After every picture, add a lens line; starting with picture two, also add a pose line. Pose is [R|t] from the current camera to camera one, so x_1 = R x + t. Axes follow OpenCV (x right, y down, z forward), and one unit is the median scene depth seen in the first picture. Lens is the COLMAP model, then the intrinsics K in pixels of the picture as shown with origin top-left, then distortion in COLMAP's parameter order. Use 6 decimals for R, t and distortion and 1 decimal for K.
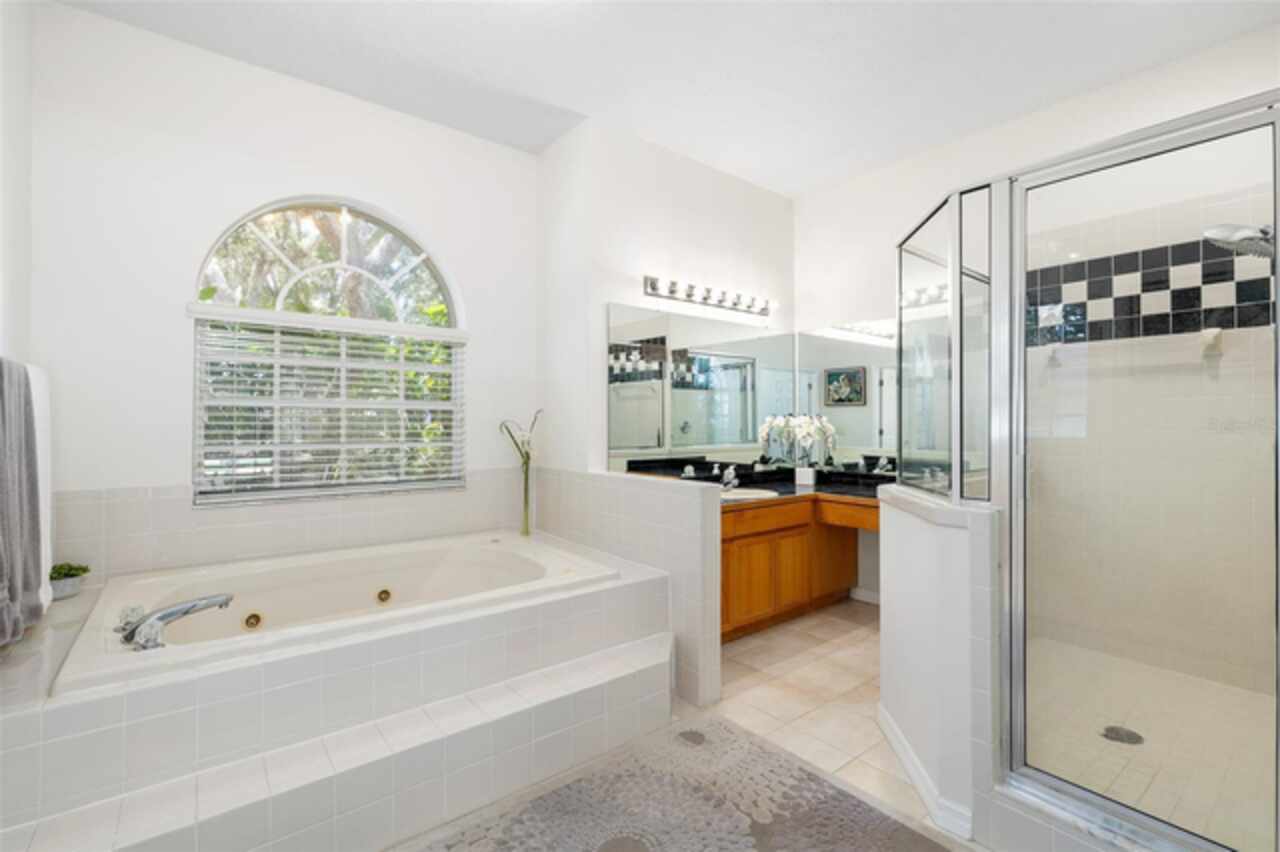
lens RADIAL K [[572.9, 0, 630.3], [0, 572.9, 417.5], [0, 0, 1]] dist [0.004918, 0.001828]
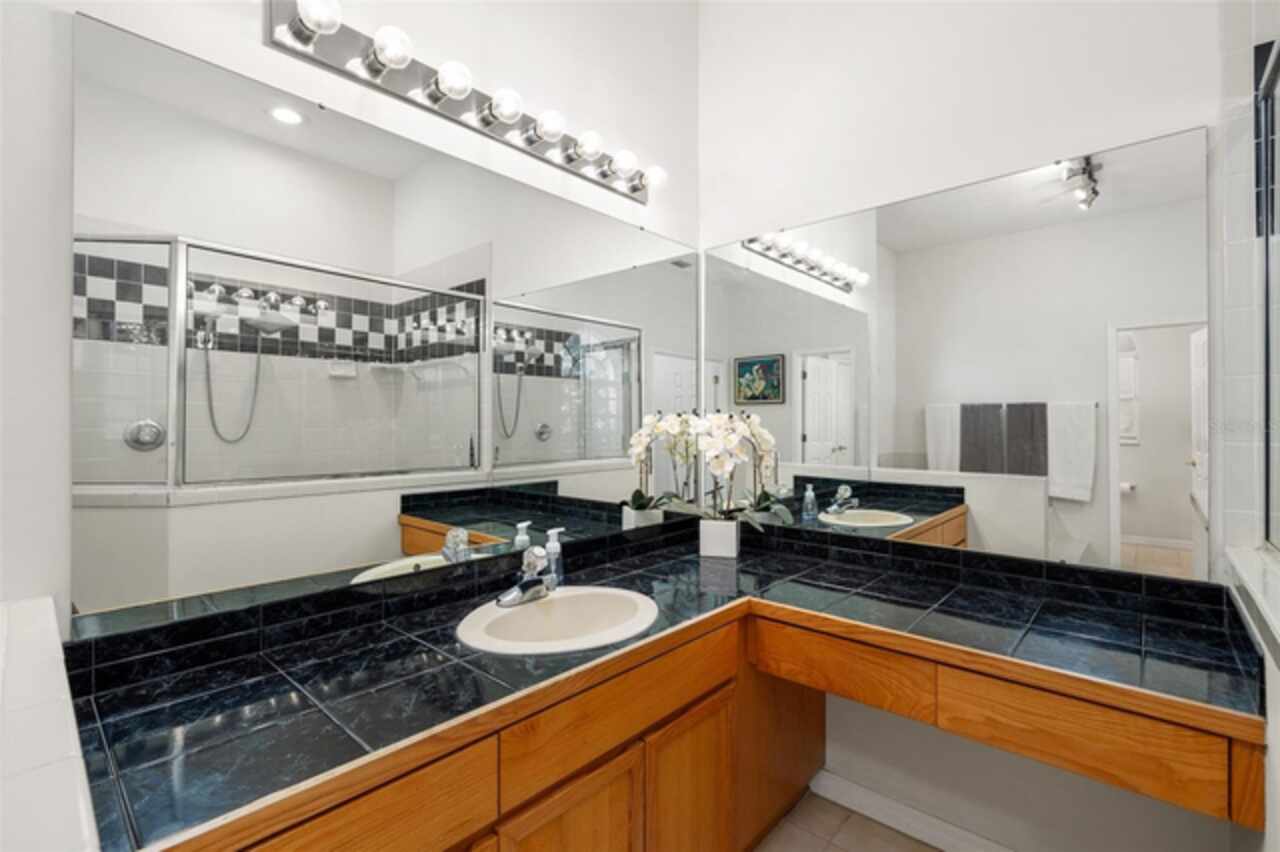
lens RADIAL K [[572.9, 0, 644.0], [0, 572.9, 416.5], [0, 0, 1]] dist [0.004918, 0.001828]
pose [[0.982815, 0.003248, 0.184565, 0.151802], [-0.002288, 0.999983, -0.005414, 0.002737], [-0.184580, 0.004899, 0.982805, 0.530818]]
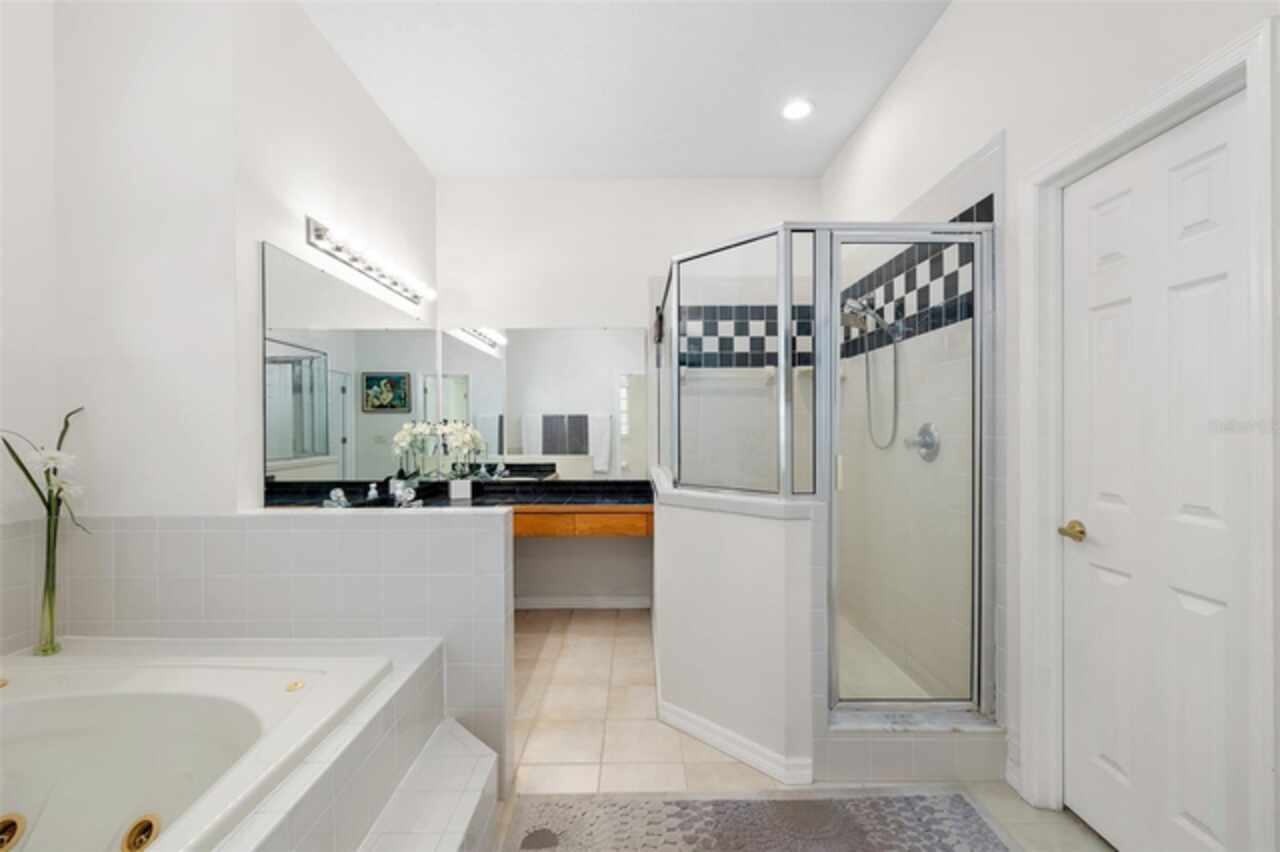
lens RADIAL K [[551.6, 0, 629.6], [0, 551.6, 430.7], [0, 0, 1]] dist [0.009804, 0.000106]
pose [[0.615252, -0.007428, 0.788296, -0.217653], [-0.001173, 0.999946, 0.010338, 0.000275], [-0.788330, -0.007285, 0.615210, 0.246715]]
